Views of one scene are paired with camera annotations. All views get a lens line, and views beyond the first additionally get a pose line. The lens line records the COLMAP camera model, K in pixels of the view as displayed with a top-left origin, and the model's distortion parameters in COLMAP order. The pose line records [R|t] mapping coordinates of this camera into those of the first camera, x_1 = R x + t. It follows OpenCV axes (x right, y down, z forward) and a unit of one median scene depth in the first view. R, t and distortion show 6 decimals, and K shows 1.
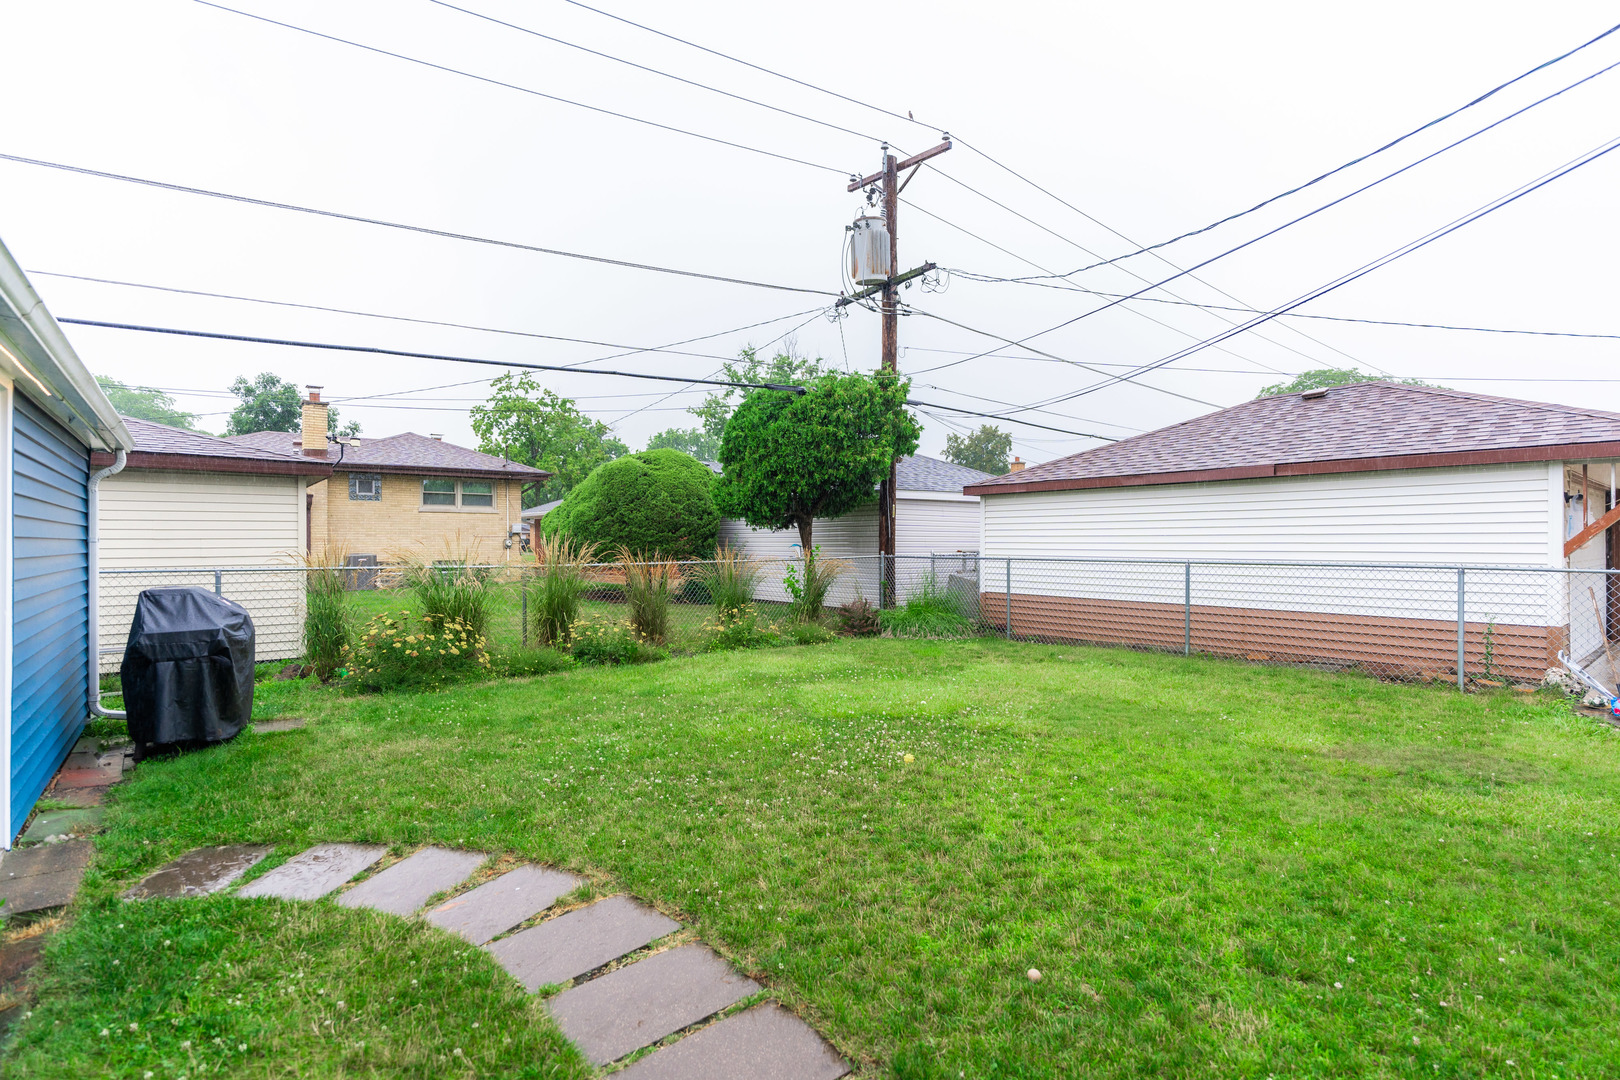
lens RADIAL K [[751.2, 0, 810.0], [0, 751.2, 540.0], [0, 0, 1]] dist [0.000409, 0.000026]
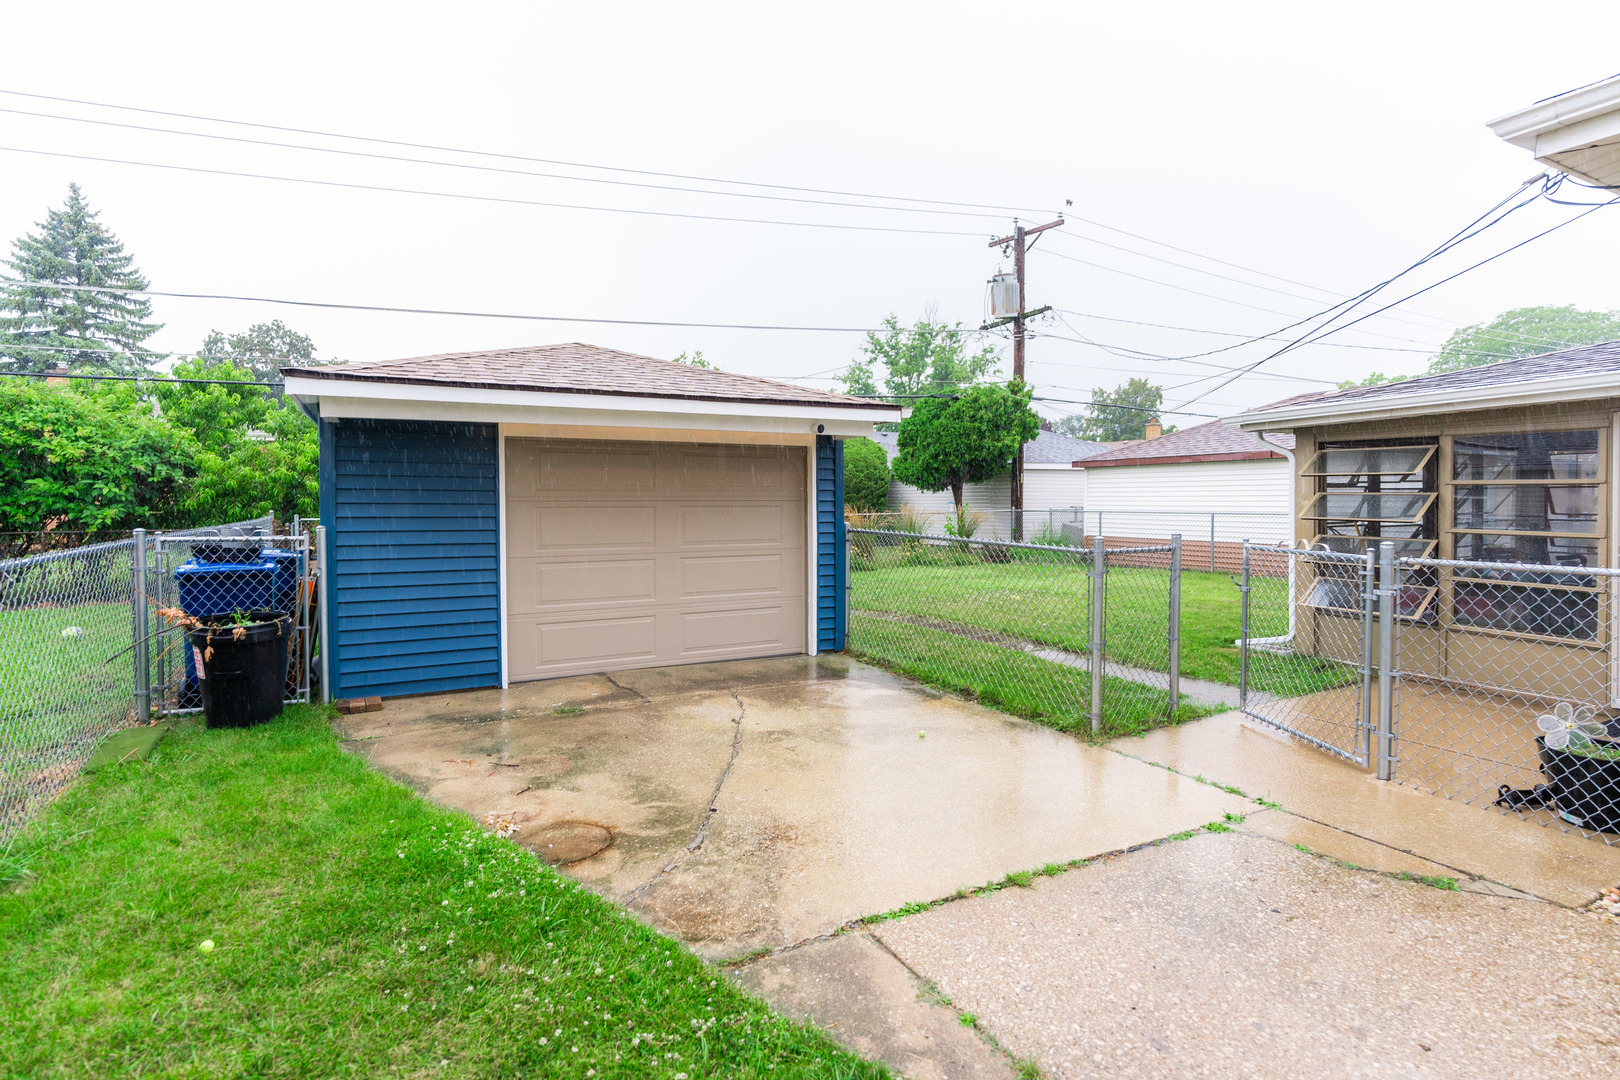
lens RADIAL K [[767.0, 0, 778.6], [0, 767.0, 512.5], [0, 0, 1]] dist [-0.001043, -0.000163]
pose [[0.977069, 0.001042, -0.212919, -0.028573], [0.003252, 0.999798, 0.019819, -0.004641], [0.212897, -0.020057, 0.976869, -0.510766]]
